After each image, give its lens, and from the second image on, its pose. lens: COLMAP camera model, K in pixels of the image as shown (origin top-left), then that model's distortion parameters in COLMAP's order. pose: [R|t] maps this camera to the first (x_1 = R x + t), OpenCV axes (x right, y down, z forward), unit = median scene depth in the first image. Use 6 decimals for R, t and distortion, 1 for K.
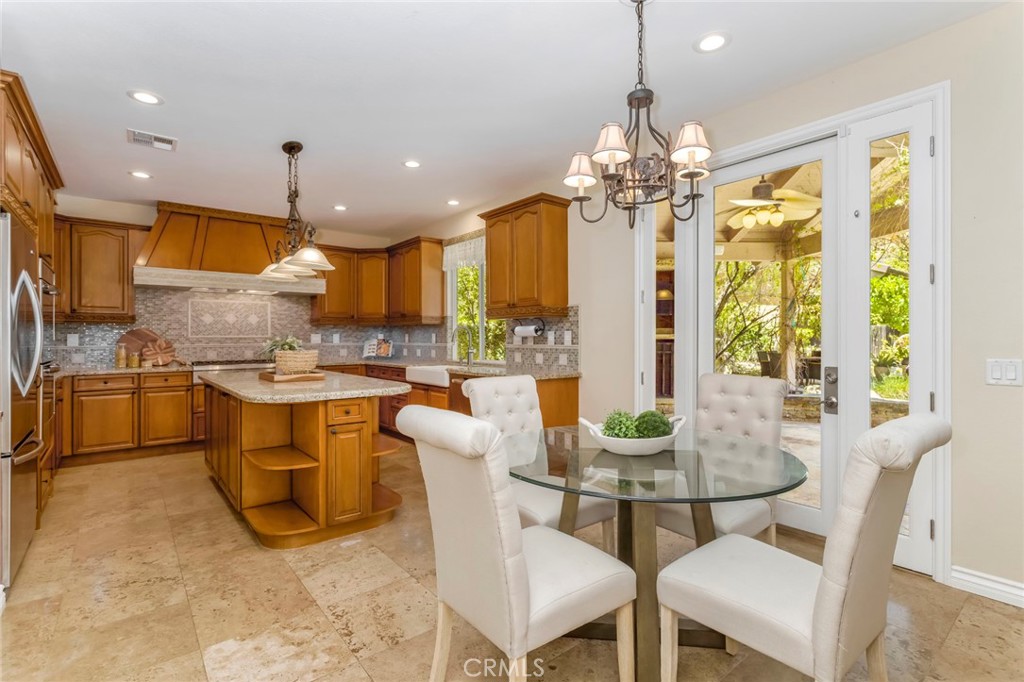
lens RADIAL K [[484.8, 0, 515.2], [0, 484.8, 337.0], [0, 0, 1]] dist [-0.001911, 0.000293]
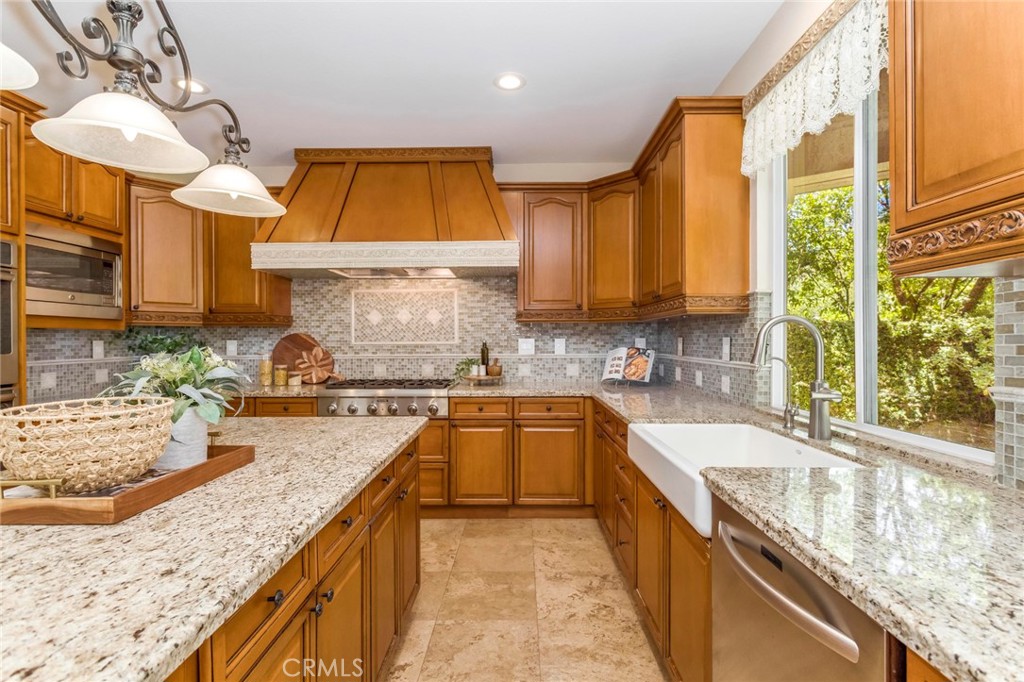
lens RADIAL K [[484.8, 0, 513.8], [0, 484.8, 342.1], [0, 0, 1]] dist [-0.001911, 0.000293]
pose [[0.765957, 0.001923, -0.642889, -0.039299], [0.001171, 0.999990, 0.004386, -0.005208], [0.642891, -0.004112, 0.765946, 0.584363]]
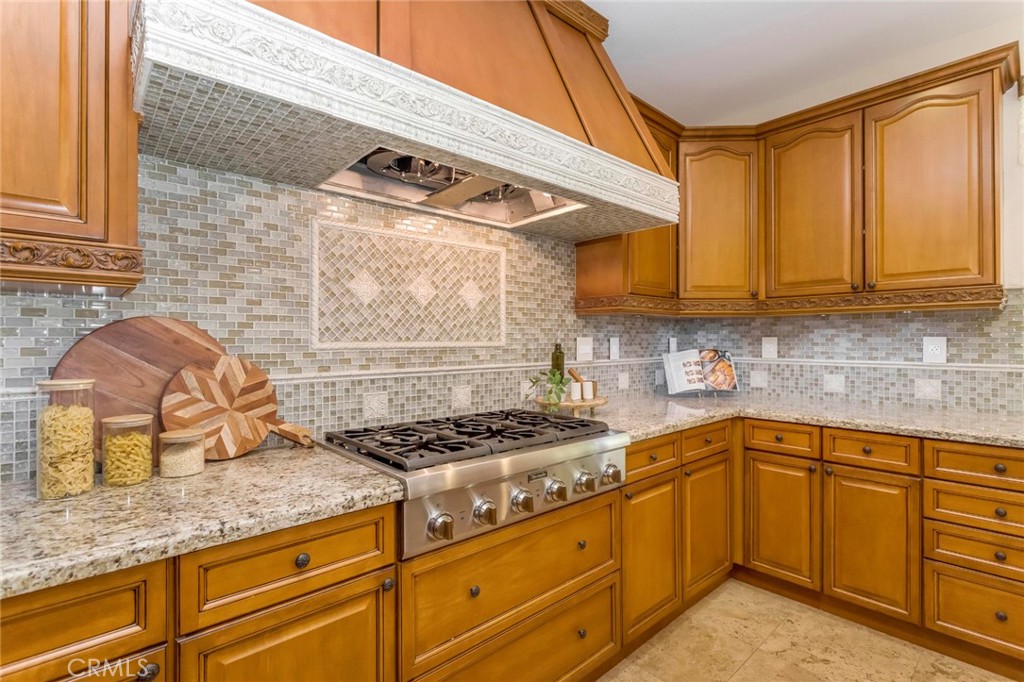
lens RADIAL K [[484.8, 0, 510.8], [0, 484.8, 336.5], [0, 0, 1]] dist [-0.001911, 0.000293]
pose [[0.998596, 0.002927, 0.052892, -0.545106], [-0.002476, 0.999960, -0.008606, -0.003823], [-0.052915, 0.008463, 0.998563, 0.670270]]
